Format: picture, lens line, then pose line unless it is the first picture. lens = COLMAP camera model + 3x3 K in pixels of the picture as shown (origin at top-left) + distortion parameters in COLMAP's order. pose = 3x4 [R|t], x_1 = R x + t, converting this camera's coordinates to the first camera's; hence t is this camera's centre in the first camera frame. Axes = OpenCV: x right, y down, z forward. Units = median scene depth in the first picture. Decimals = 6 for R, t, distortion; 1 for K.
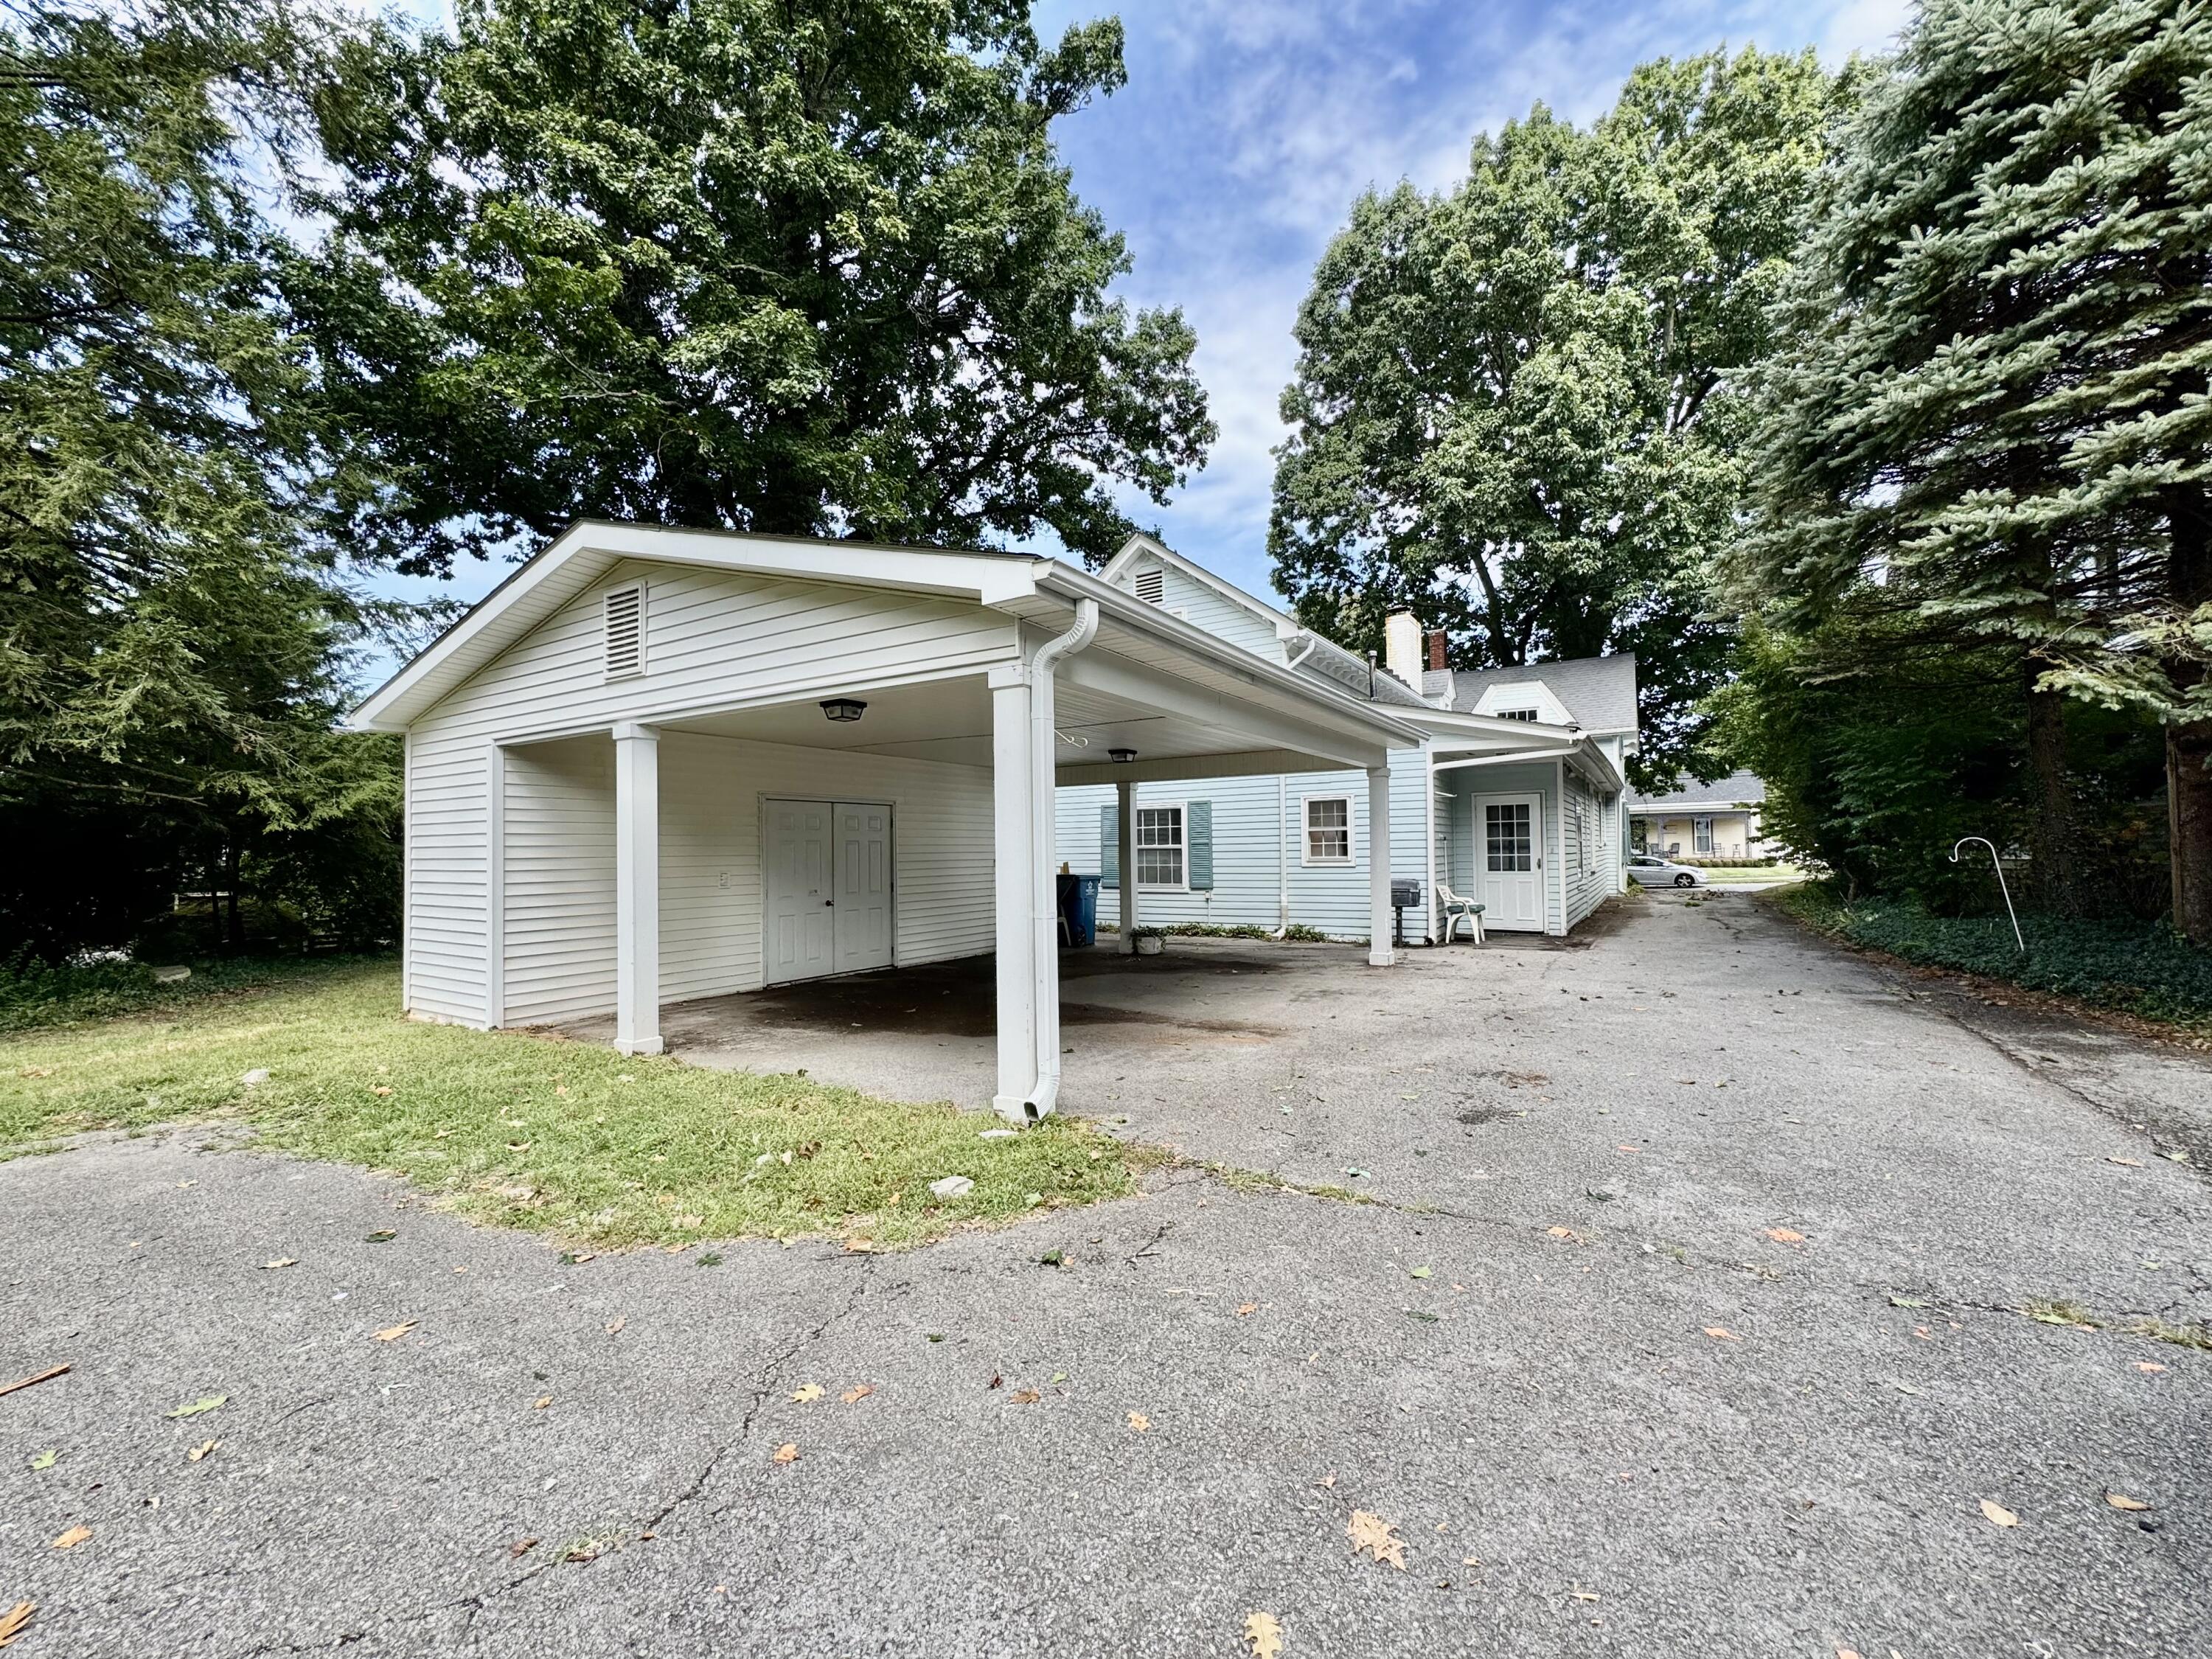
lens RADIAL K [[889.9, 0, 1104.3], [0, 889.9, 829.3], [0, 0, 1]] dist [-0.007571, 0.000863]
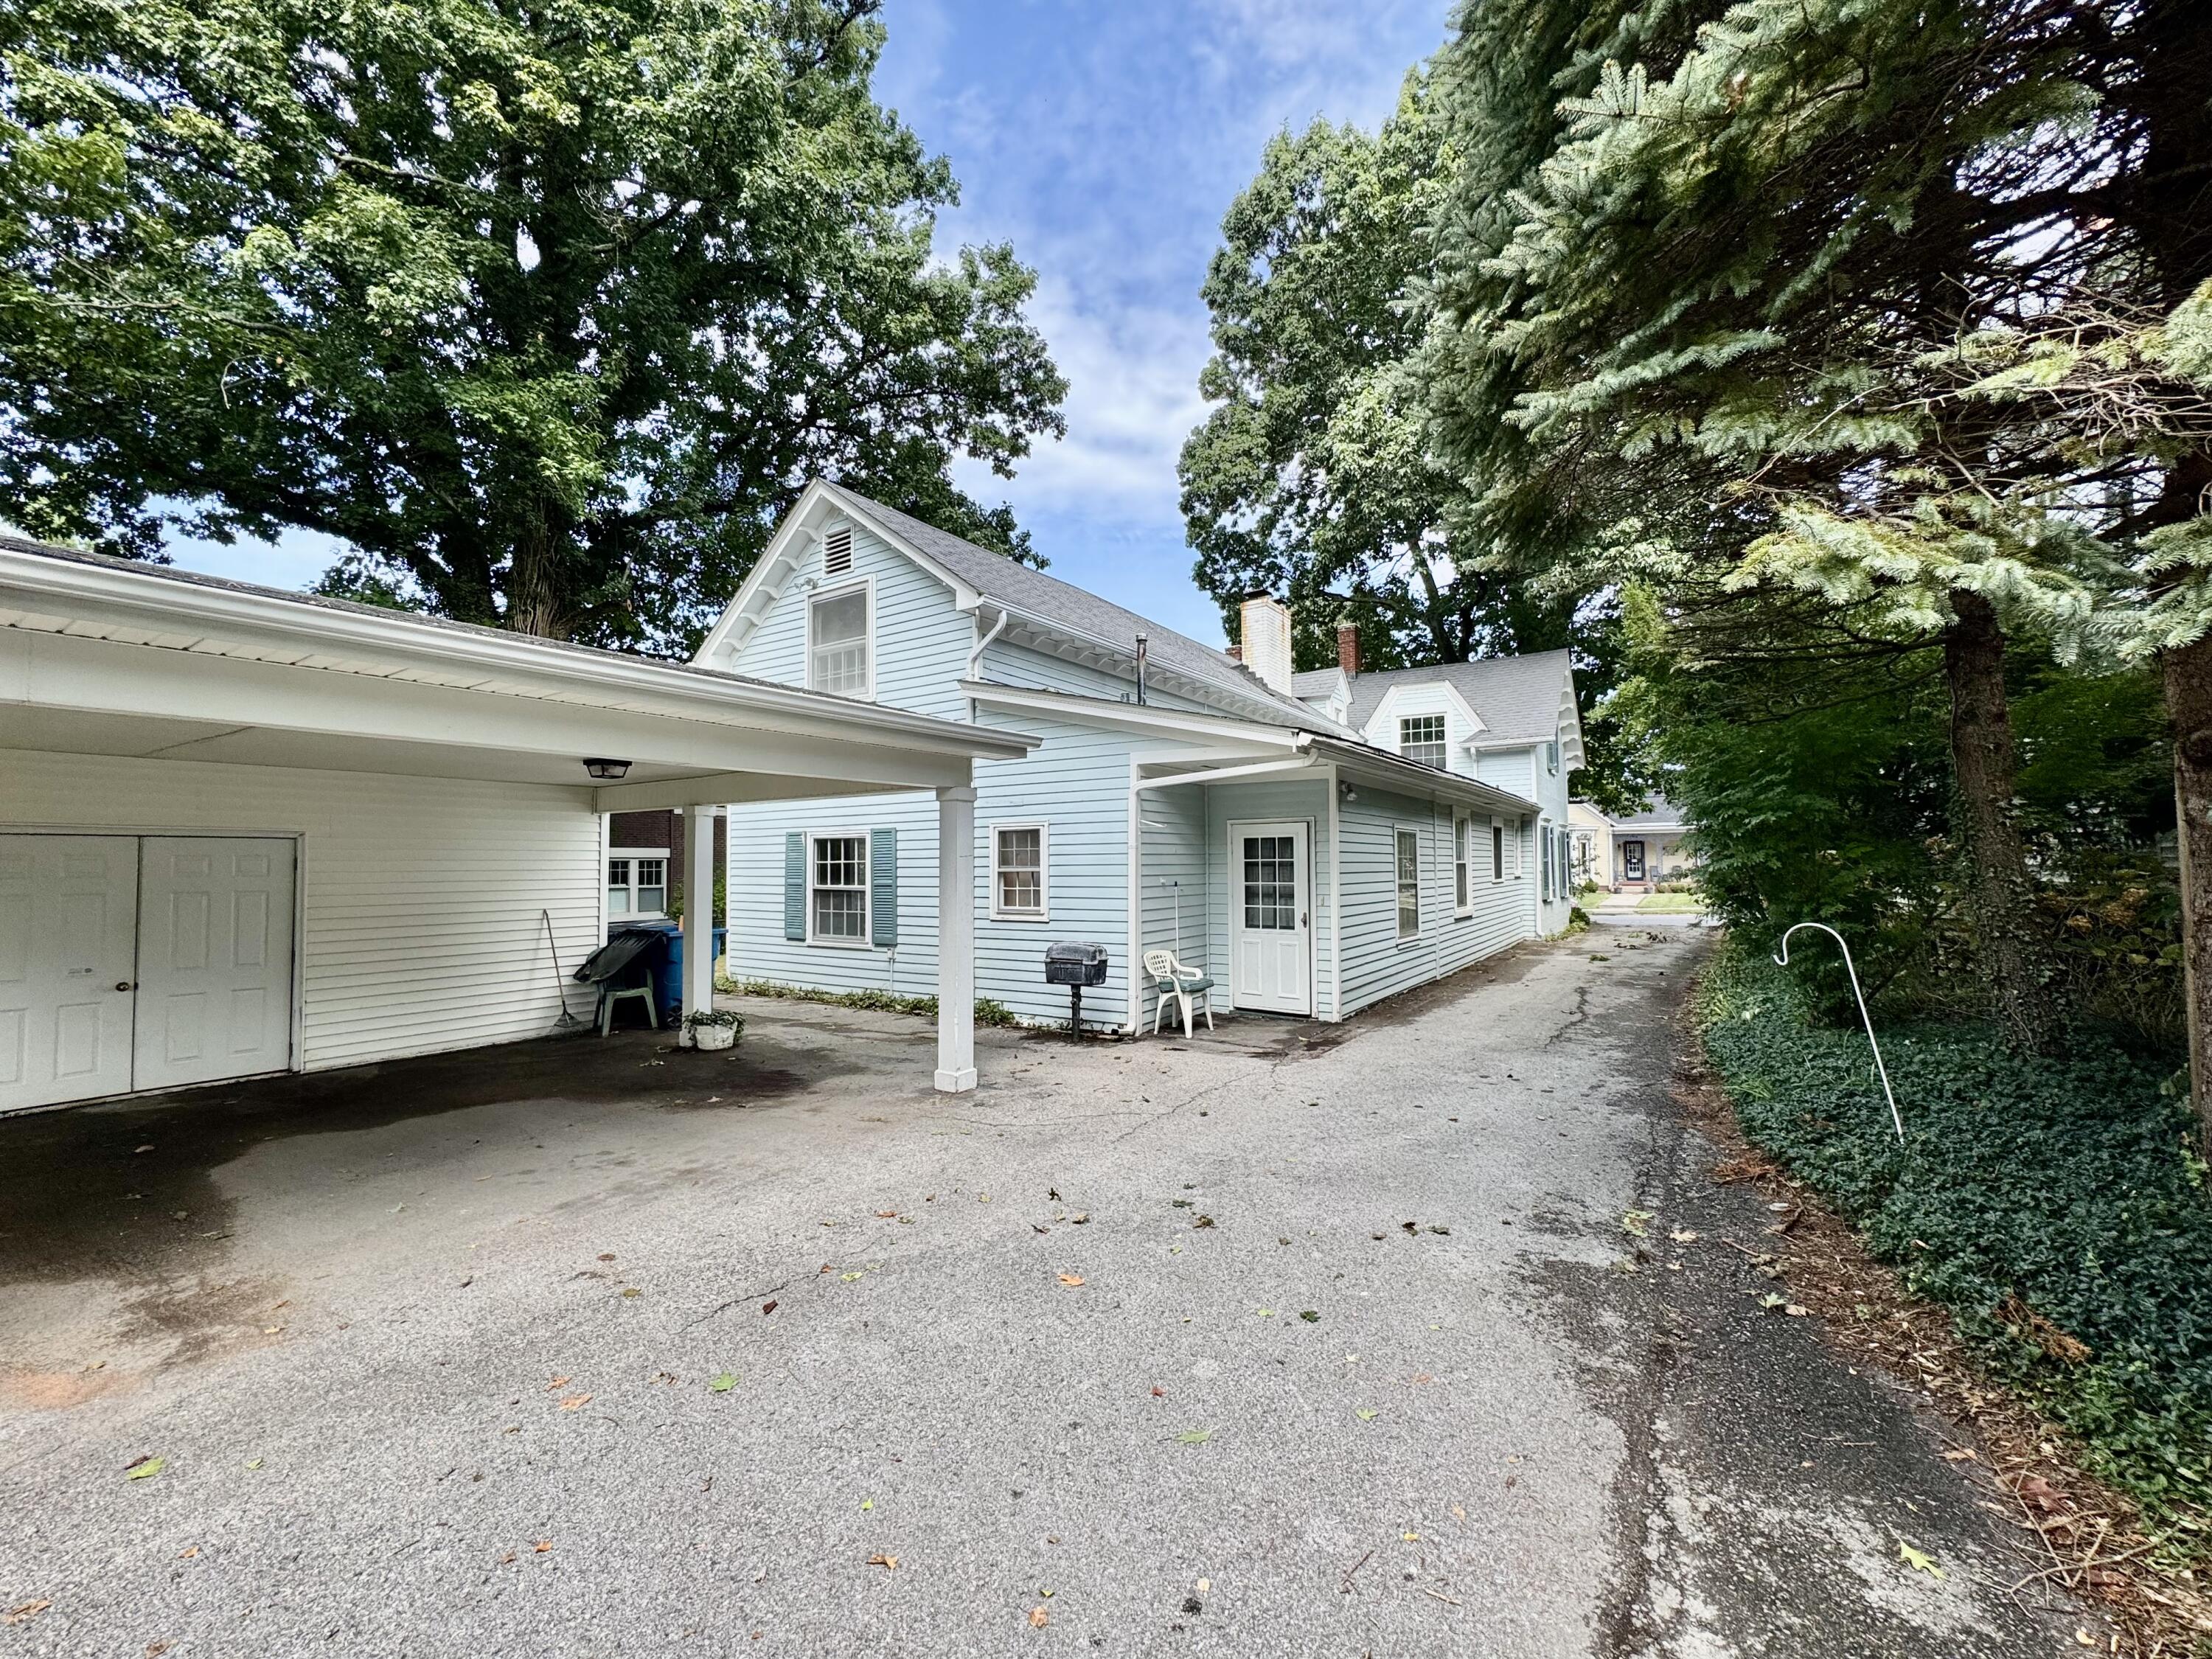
lens RADIAL K [[889.9, 0, 1107.8], [0, 889.9, 830.6], [0, 0, 1]] dist [-0.007571, 0.000863]
pose [[0.999534, 0.005200, -0.030063, 0.206919], [-0.005615, 0.999890, -0.013708, -0.013368], [0.029988, 0.013871, 0.999454, 0.161814]]
